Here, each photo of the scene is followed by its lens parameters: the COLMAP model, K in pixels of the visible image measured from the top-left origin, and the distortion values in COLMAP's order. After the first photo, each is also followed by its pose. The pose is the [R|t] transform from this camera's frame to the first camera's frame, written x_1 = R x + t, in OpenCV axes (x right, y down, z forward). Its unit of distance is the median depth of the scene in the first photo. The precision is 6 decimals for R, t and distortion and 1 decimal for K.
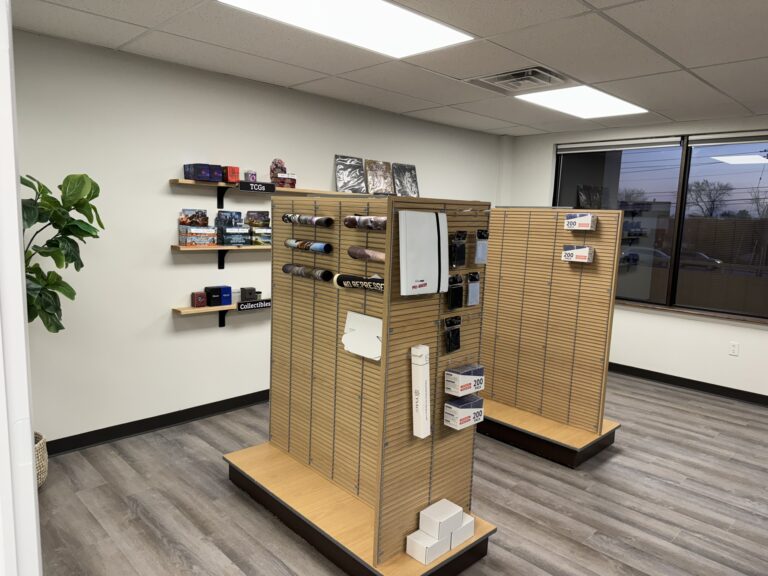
lens RADIAL K [[539.1, 0, 384.0], [0, 539.1, 288.0], [0, 0, 1]] dist [-0.004601, -0.001458]
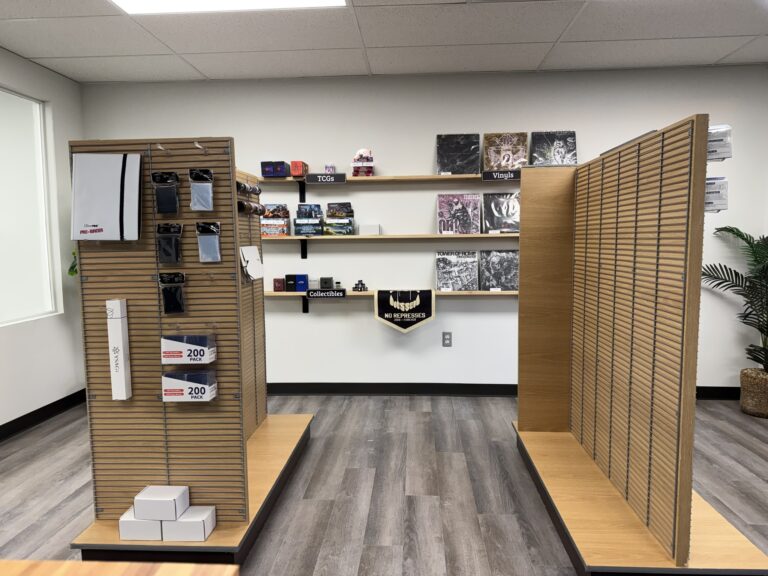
lens RADIAL K [[547.0, 0, 384.0], [0, 547.0, 288.0], [0, 0, 1]] dist [0.121839, -0.000640]
pose [[0.669501, 0.014929, -0.742661, 0.631782], [-0.063798, 0.997259, -0.037467, 0.055219], [0.740066, 0.072465, 0.668619, 0.395189]]
